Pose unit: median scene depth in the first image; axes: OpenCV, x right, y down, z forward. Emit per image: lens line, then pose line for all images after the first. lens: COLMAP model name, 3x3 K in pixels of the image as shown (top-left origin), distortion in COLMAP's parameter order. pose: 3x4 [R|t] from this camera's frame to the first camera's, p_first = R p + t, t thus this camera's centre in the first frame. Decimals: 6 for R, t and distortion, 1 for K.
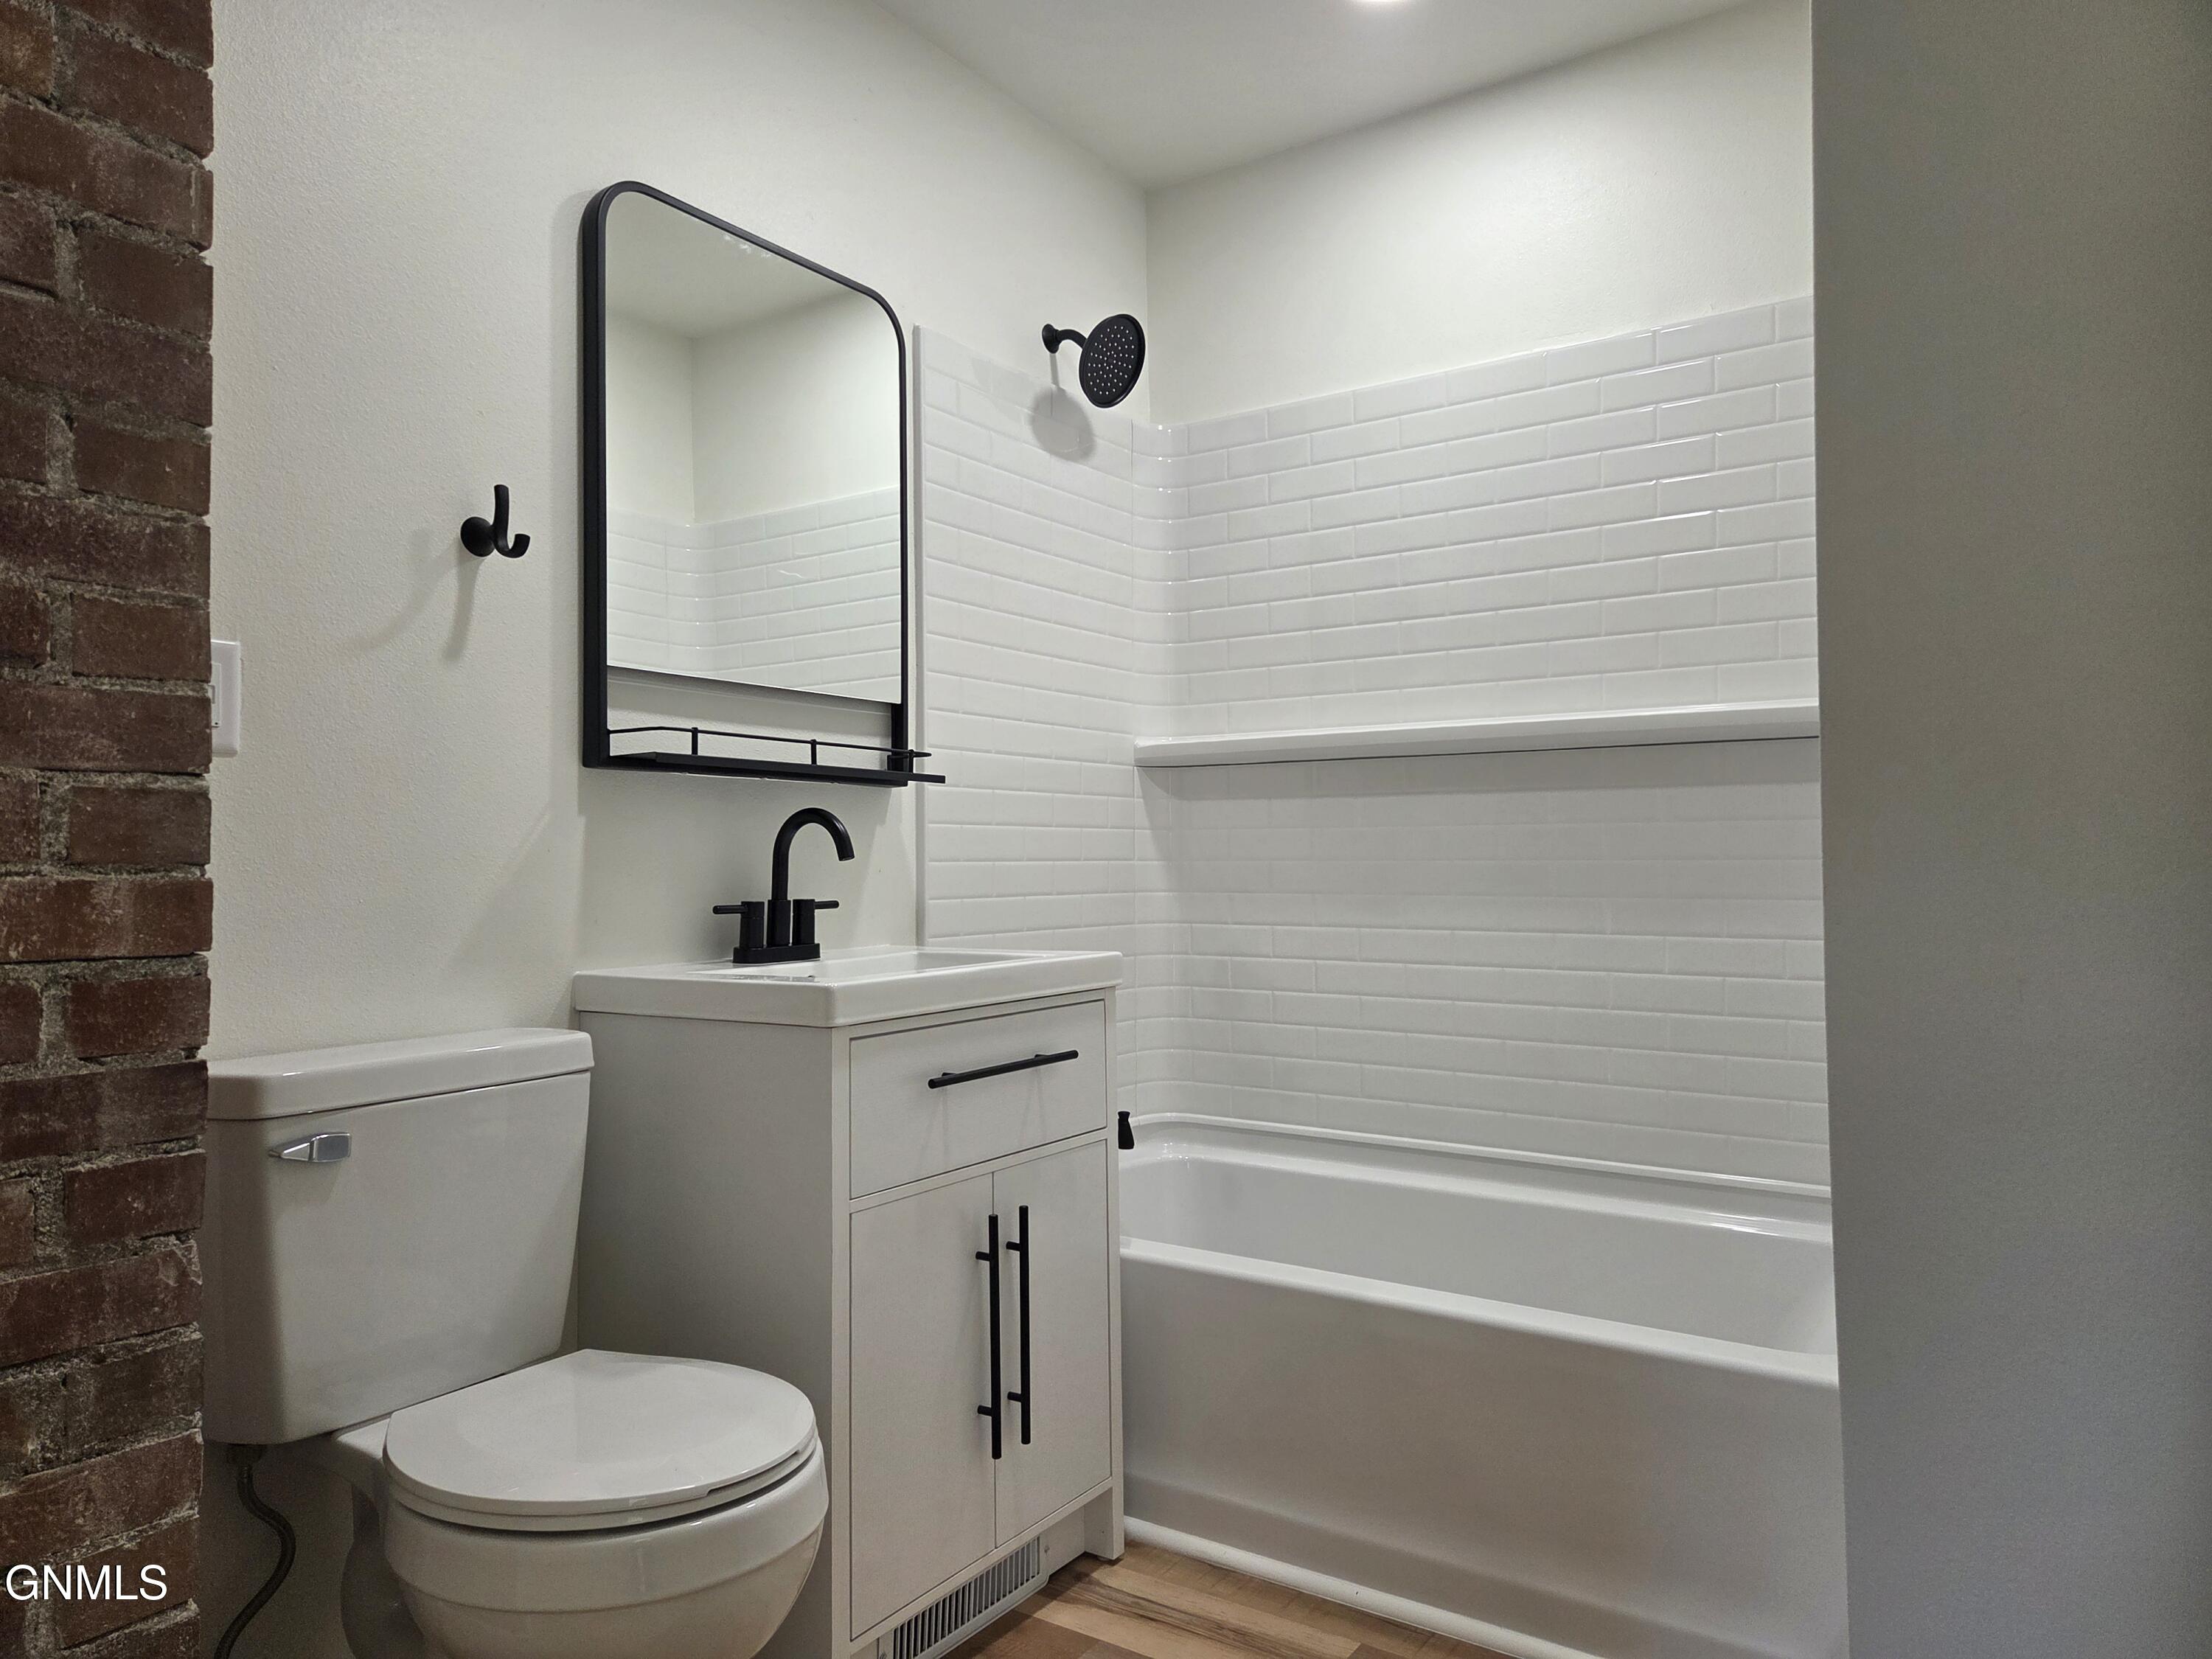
lens RADIAL K [[1462.7, 0, 1060.3], [0, 1462.7, 834.3], [0, 0, 1]] dist [0.010256, 0.001053]
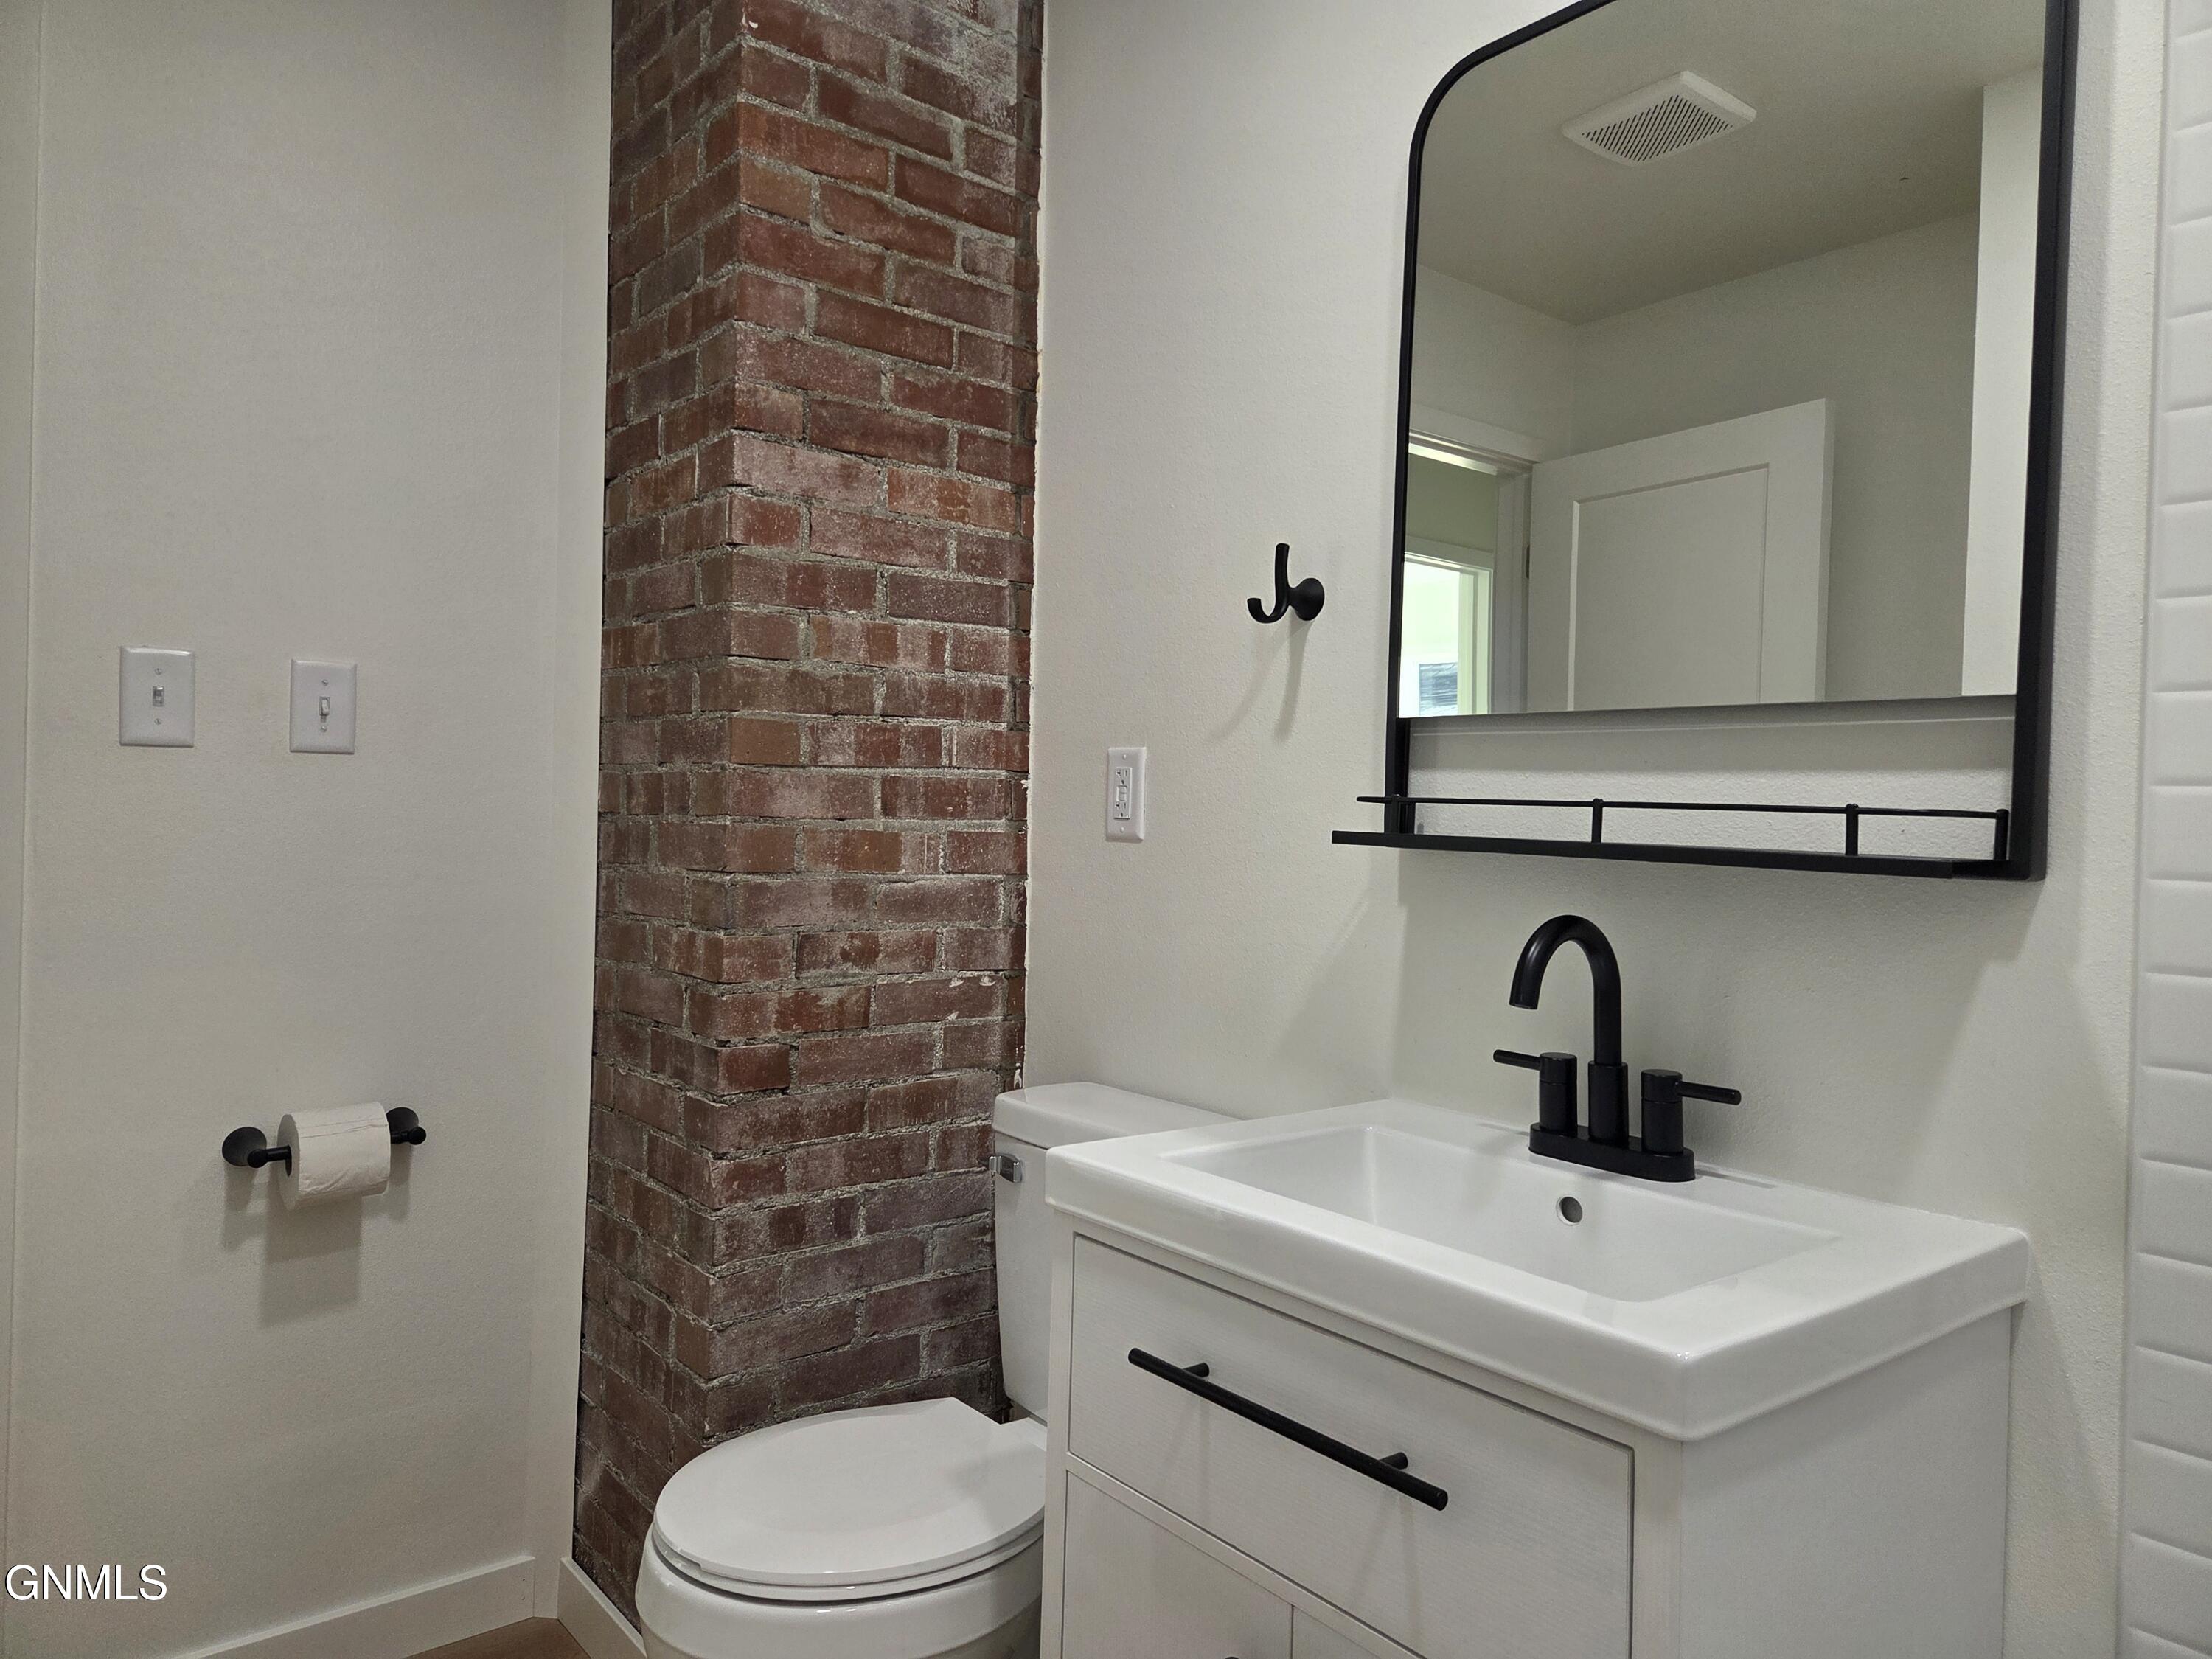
lens RADIAL K [[1462.7, 0, 1060.3], [0, 1462.7, 834.3], [0, 0, 1]] dist [0.010256, 0.001053]
pose [[-0.274218, 0.003411, -0.961661, 0.488390], [-0.012423, 0.999898, 0.007089, -0.055990], [0.961587, 0.013891, -0.274148, 1.022777]]
